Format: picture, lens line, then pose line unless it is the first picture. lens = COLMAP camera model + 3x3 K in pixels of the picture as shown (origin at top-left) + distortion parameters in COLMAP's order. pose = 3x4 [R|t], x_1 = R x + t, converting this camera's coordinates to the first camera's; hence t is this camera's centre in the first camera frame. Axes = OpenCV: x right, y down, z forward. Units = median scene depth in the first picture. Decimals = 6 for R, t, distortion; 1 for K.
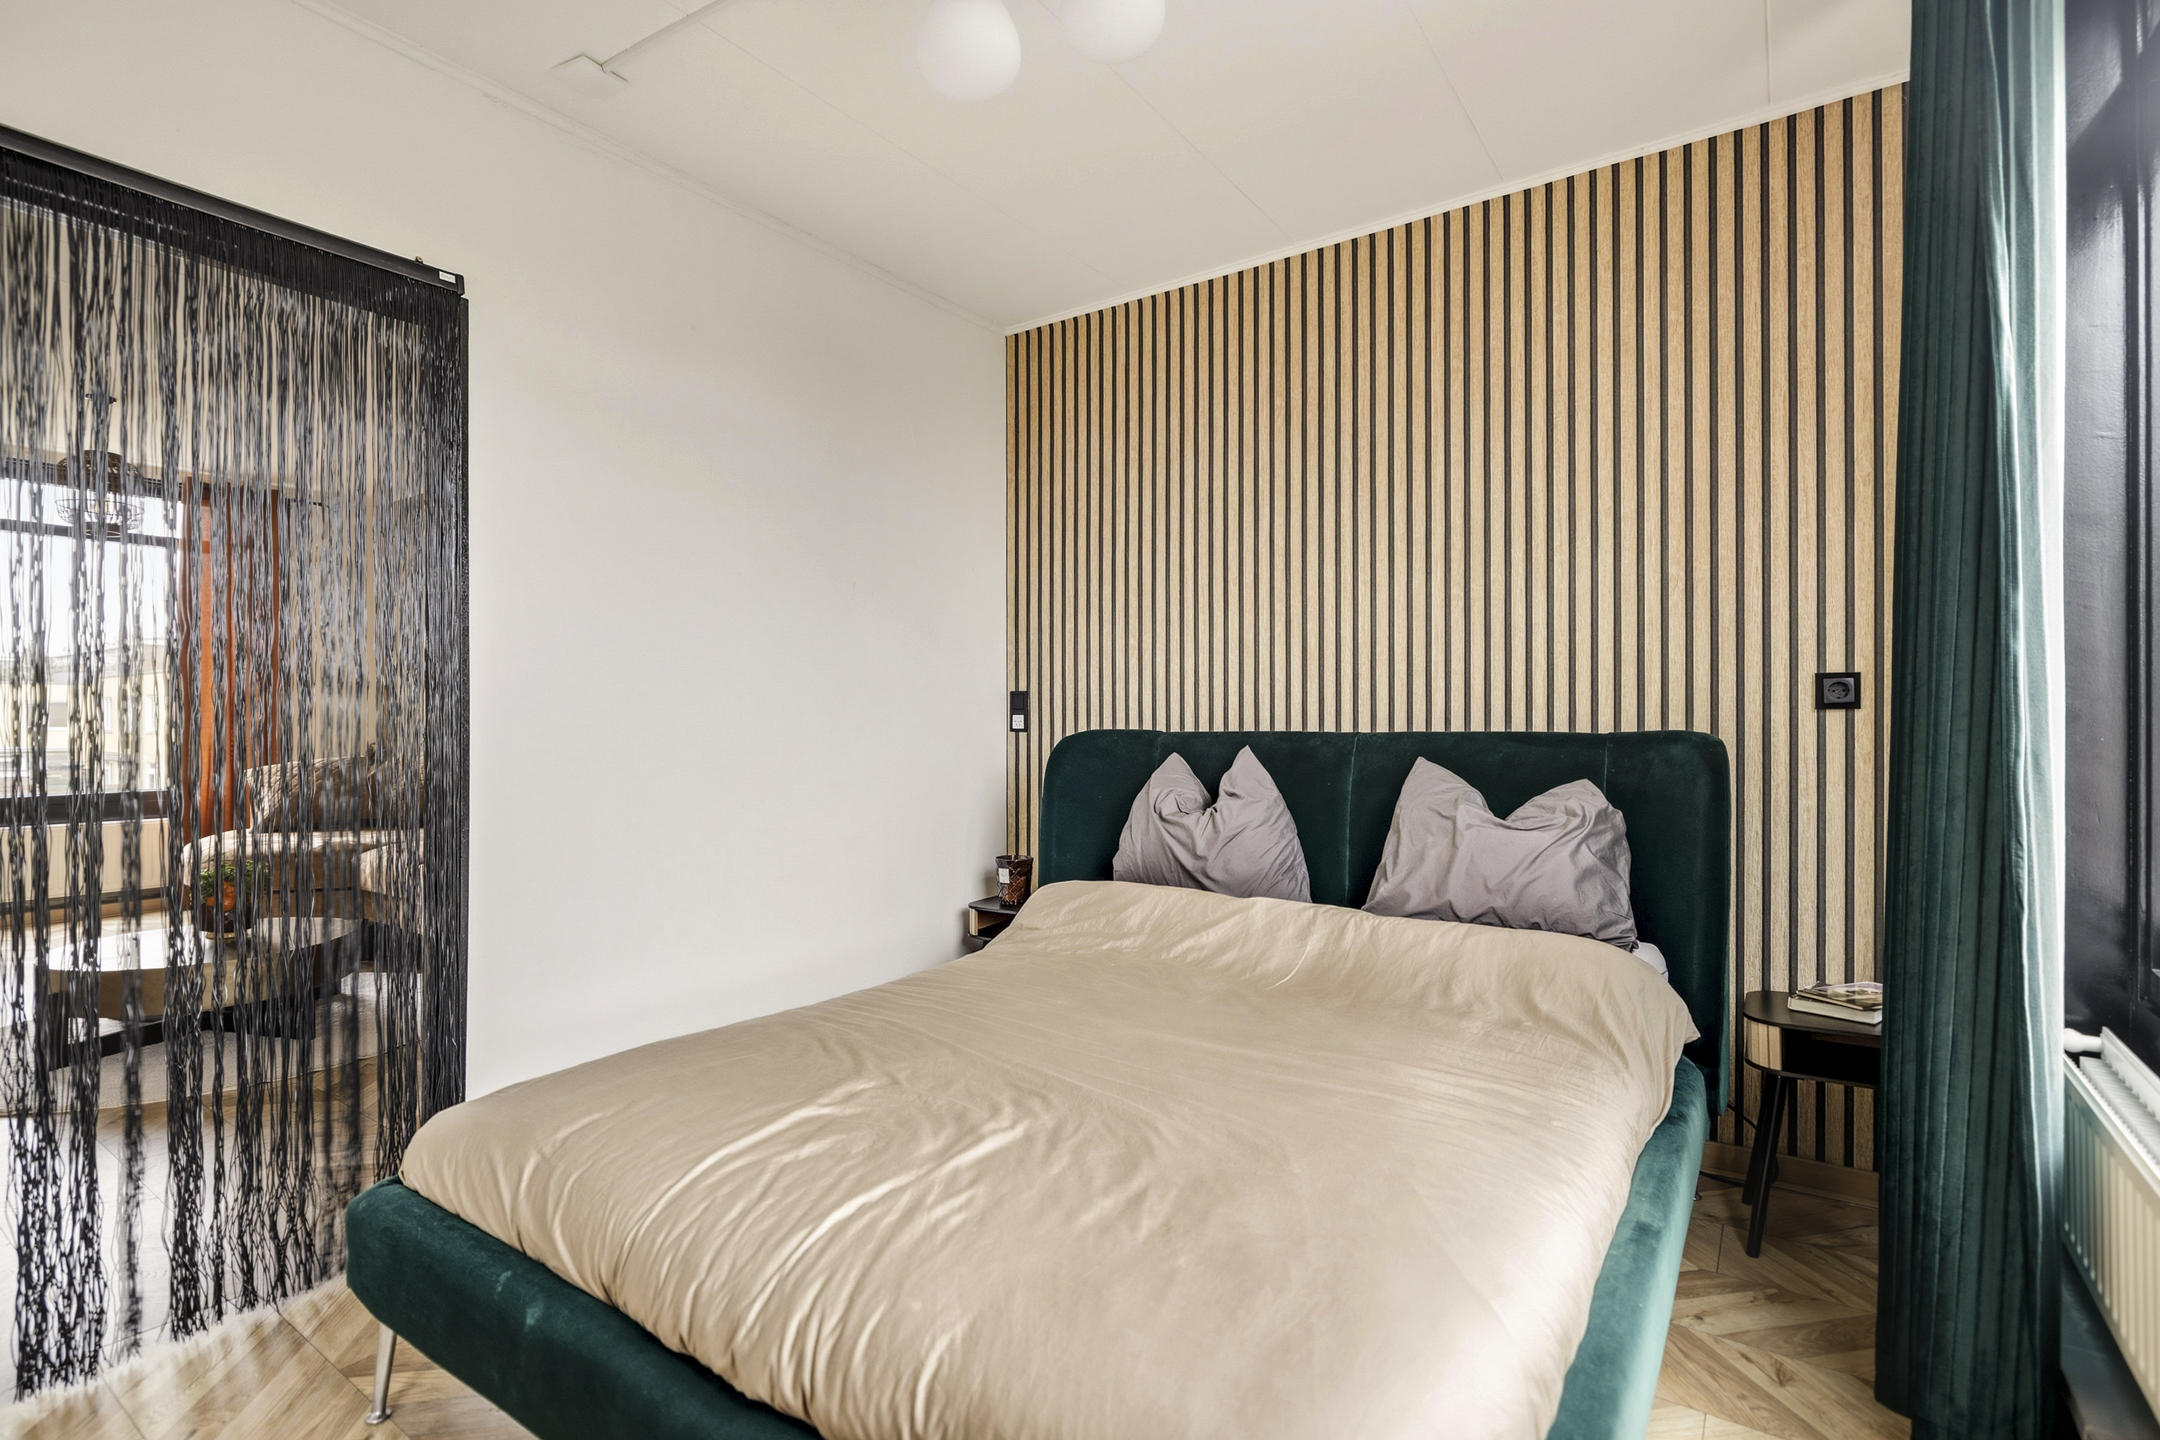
lens RADIAL K [[1004.2, 0, 1078.6], [0, 1004.2, 708.1], [0, 0, 1]] dist [0.010913, -0.000140]
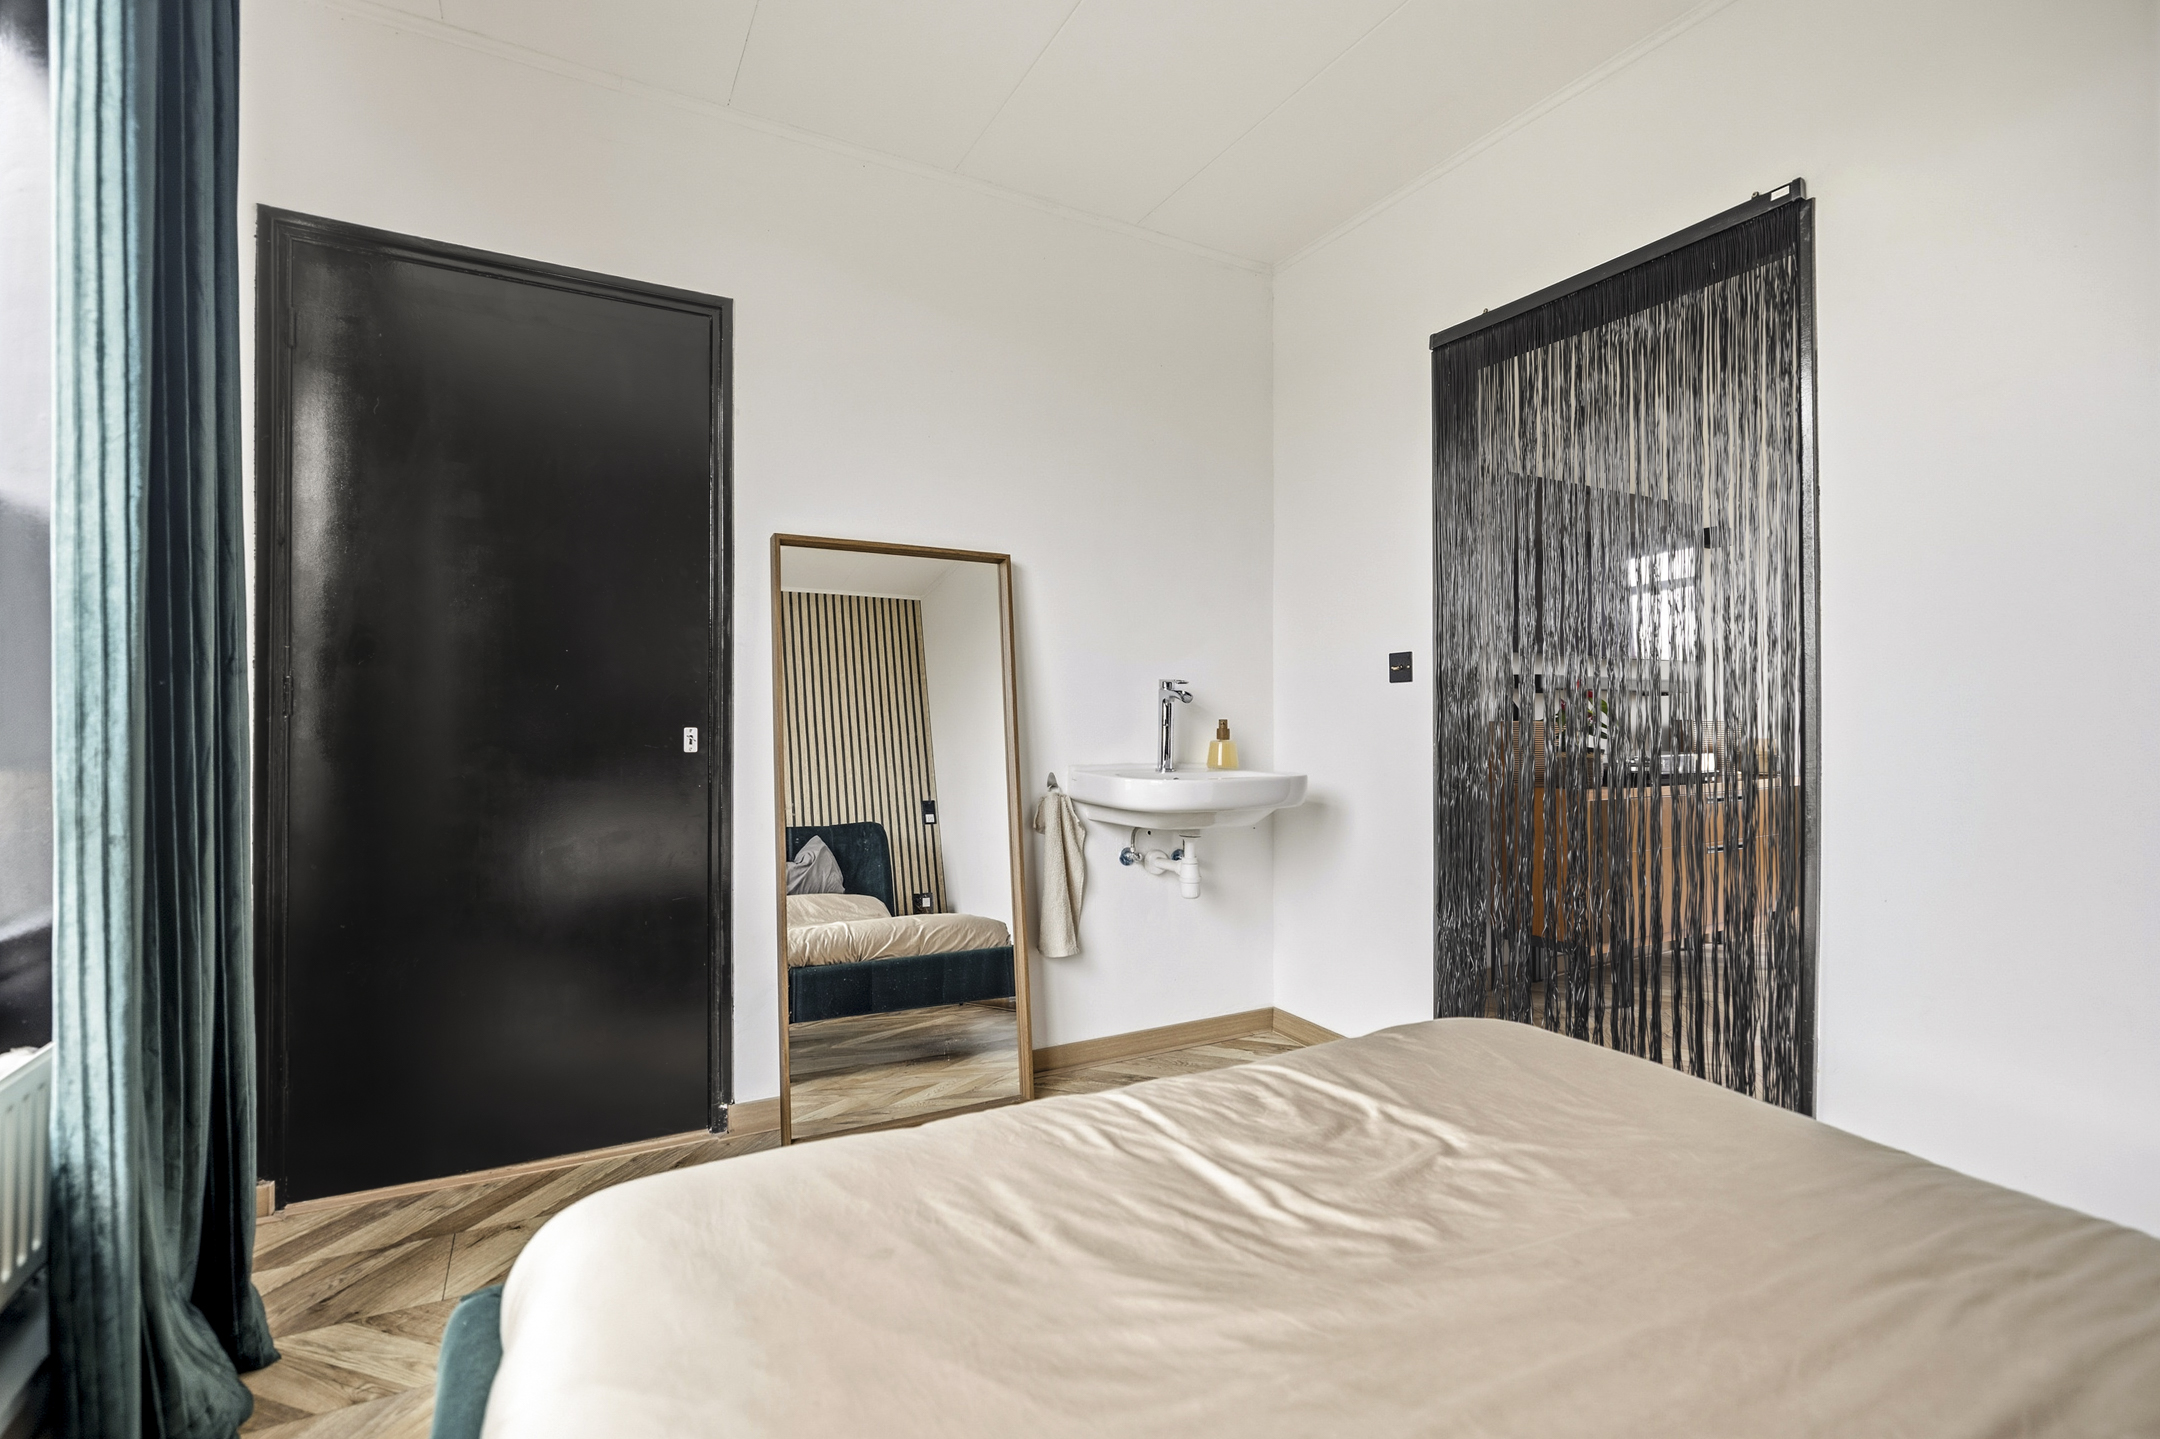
lens RADIAL K [[968.2, 0, 1080.0], [0, 968.2, 719.5], [0, 0, 1]] dist [-0.003037, -0.000332]
pose [[-0.444269, -0.000491, -0.895893, 0.371403], [0.006246, 0.999974, -0.003645, 0.039259], [0.895872, -0.007215, -0.444255, 0.705677]]
